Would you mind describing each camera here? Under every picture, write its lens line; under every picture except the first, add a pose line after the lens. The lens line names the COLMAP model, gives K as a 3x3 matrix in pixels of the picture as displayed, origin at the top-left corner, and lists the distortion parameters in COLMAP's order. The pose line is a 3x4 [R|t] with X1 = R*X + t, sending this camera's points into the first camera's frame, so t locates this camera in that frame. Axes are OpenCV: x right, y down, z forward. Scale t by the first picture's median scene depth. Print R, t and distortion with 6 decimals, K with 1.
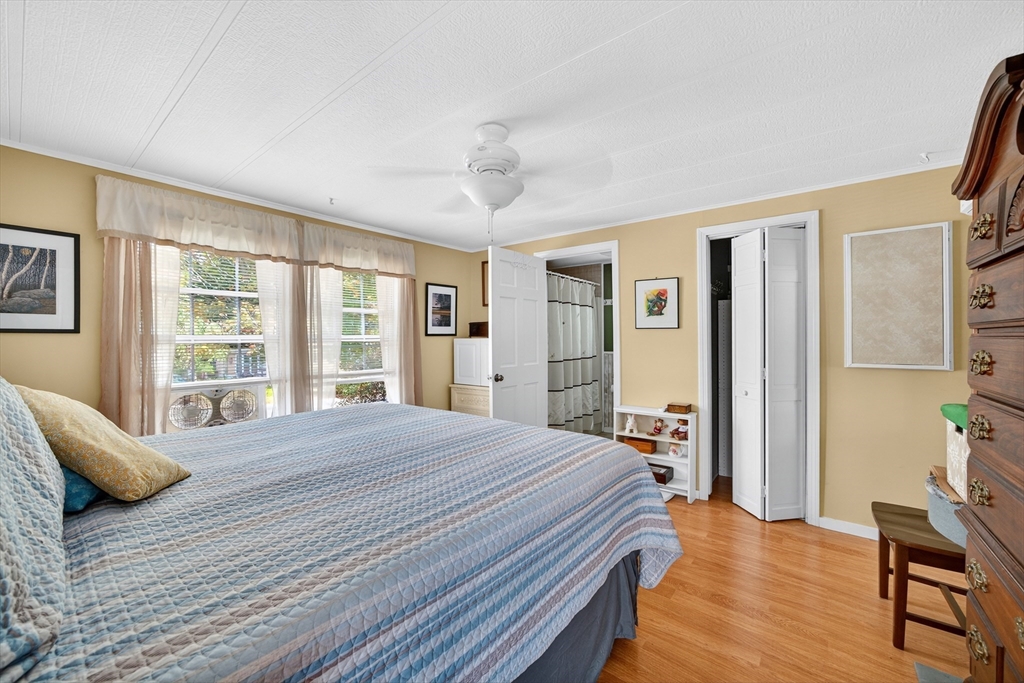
lens RADIAL K [[400.1, 0, 519.7], [0, 400.1, 339.9], [0, 0, 1]] dist [-0.008230, 0.004469]
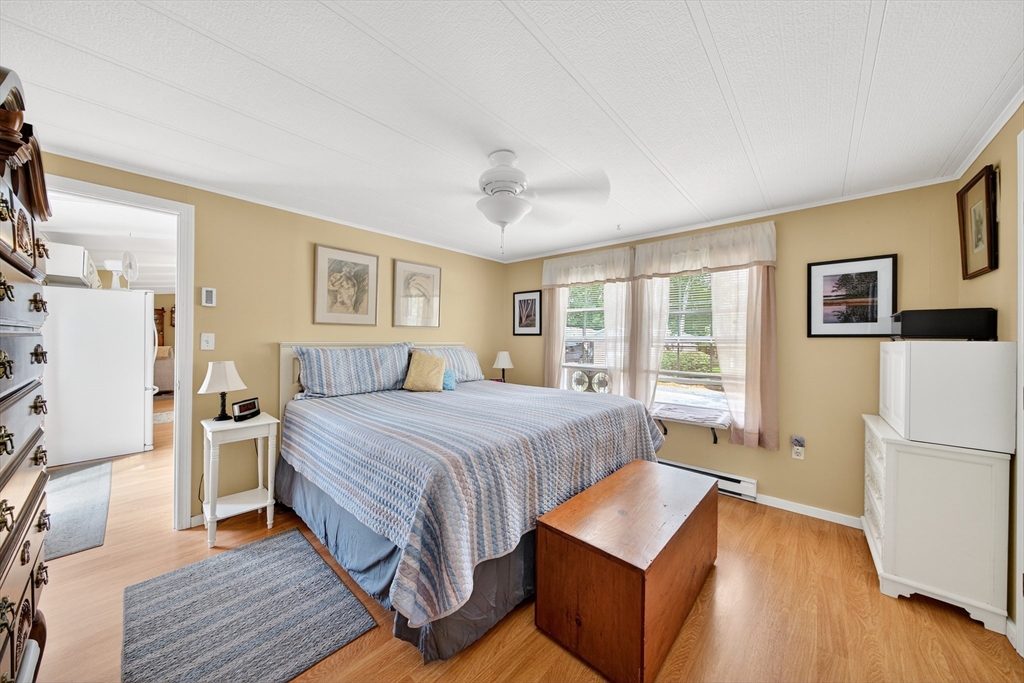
lens RADIAL K [[355.4, 0, 521.1], [0, 355.4, 338.4], [0, 0, 1]] dist [-0.002231, 0.002056]
pose [[-0.051229, -0.001485, -0.998686, 0.567595], [-0.017281, 0.999850, -0.000600, 0.001647], [0.998537, 0.017228, -0.051247, 0.678875]]
